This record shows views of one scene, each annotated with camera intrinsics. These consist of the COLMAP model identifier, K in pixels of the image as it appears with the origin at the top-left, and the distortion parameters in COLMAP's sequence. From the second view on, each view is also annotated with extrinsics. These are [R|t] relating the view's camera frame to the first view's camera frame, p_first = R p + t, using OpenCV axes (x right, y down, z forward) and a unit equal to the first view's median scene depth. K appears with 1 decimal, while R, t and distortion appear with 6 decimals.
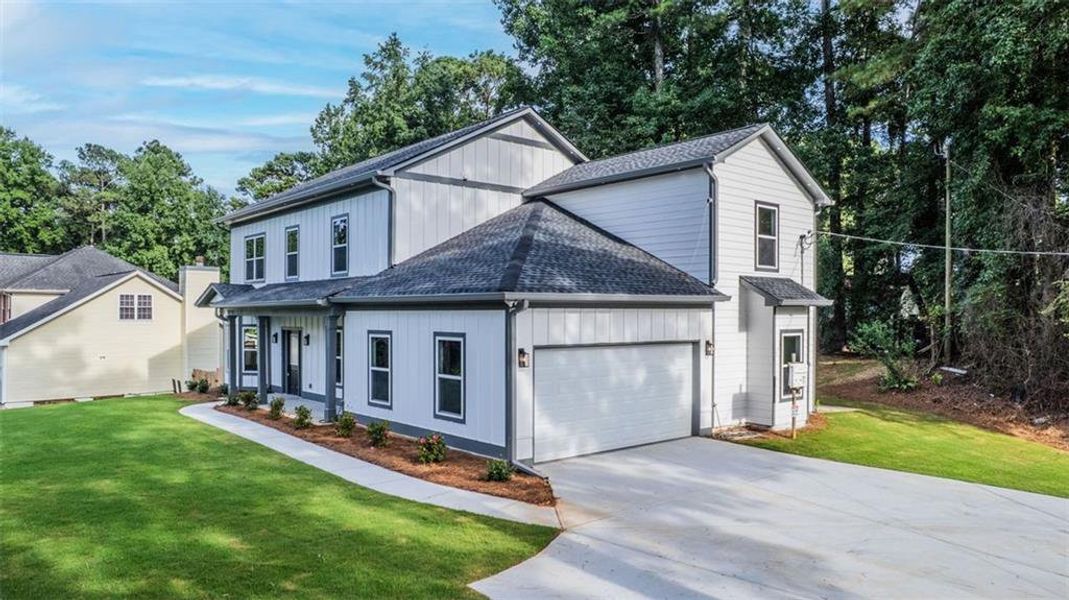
lens RADIAL K [[739.0, 0, 583.8], [0, 739.0, 331.1], [0, 0, 1]] dist [-0.039949, -0.000144]
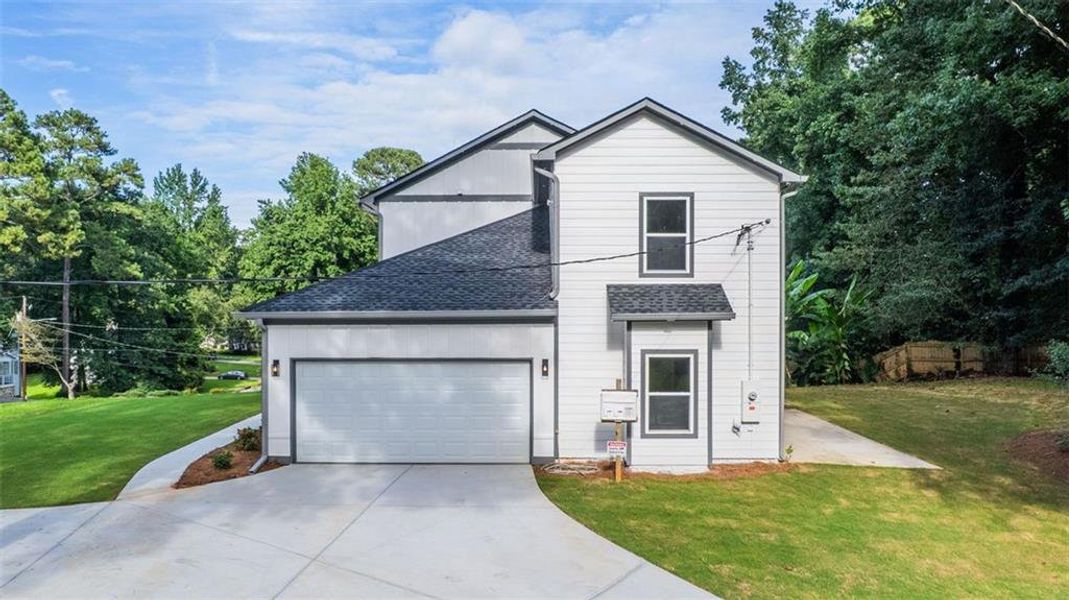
lens RADIAL K [[842.3, 0, 535.5], [0, 842.3, 325.6], [0, 0, 1]] dist [-0.047383, 0.001940]
pose [[0.735251, 0.012246, -0.677684, 0.831546], [-0.014516, 0.999892, 0.002319, -0.029496], [0.677639, 0.008132, 0.735350, 0.232798]]
